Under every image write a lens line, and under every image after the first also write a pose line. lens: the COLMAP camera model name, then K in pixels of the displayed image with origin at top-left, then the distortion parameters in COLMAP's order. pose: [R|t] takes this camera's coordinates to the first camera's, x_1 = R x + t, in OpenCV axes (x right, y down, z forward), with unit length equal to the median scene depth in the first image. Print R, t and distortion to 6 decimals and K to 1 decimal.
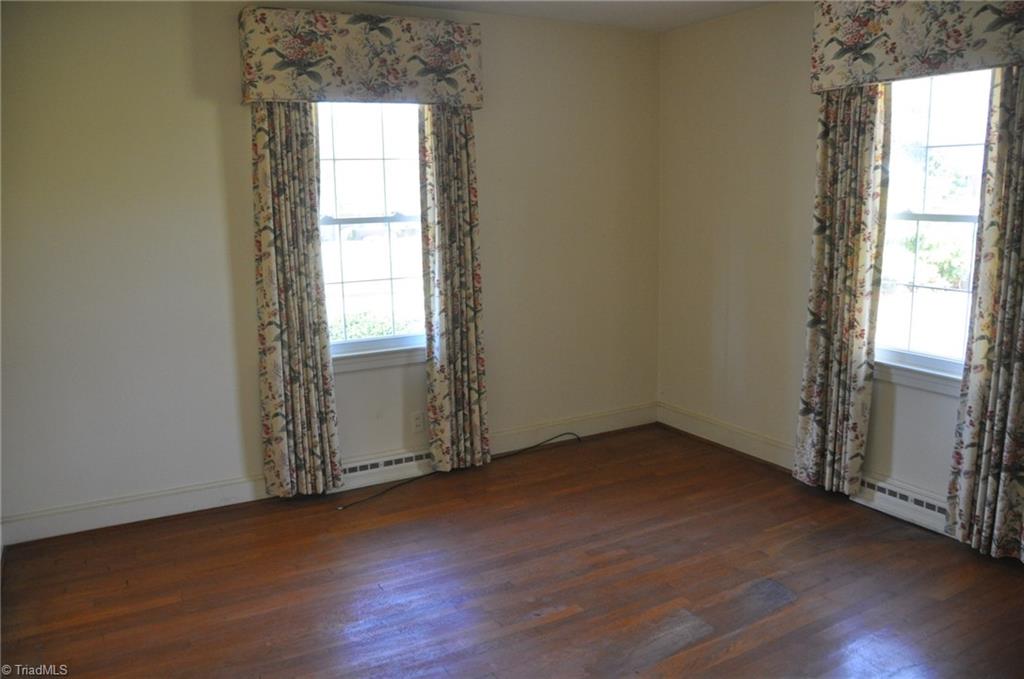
lens RADIAL K [[790.5, 0, 512.0], [0, 790.5, 339.5], [0, 0, 1]] dist [-0.165458, 0.116197]
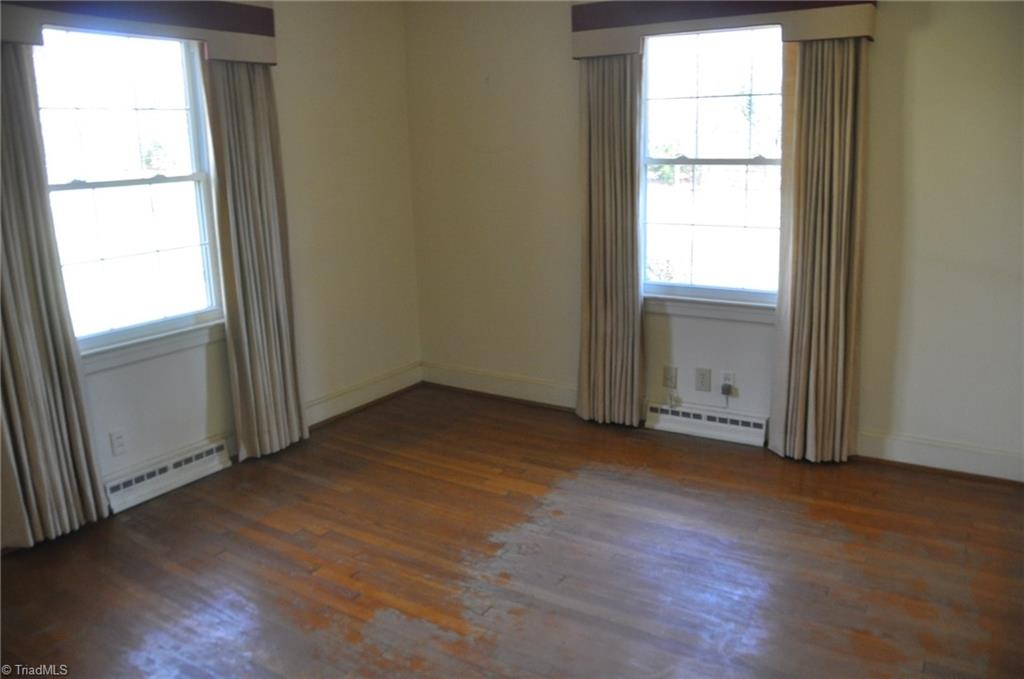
lens RADIAL K [[790.5, 0, 512.0], [0, 790.5, 339.5], [0, 0, 1]] dist [-0.165458, 0.116197]
pose [[0.906231, -0.107877, 0.408788, -0.167324], [0.085099, 0.993653, 0.073566, -0.009385], [-0.414130, -0.031880, 0.909659, 0.070769]]
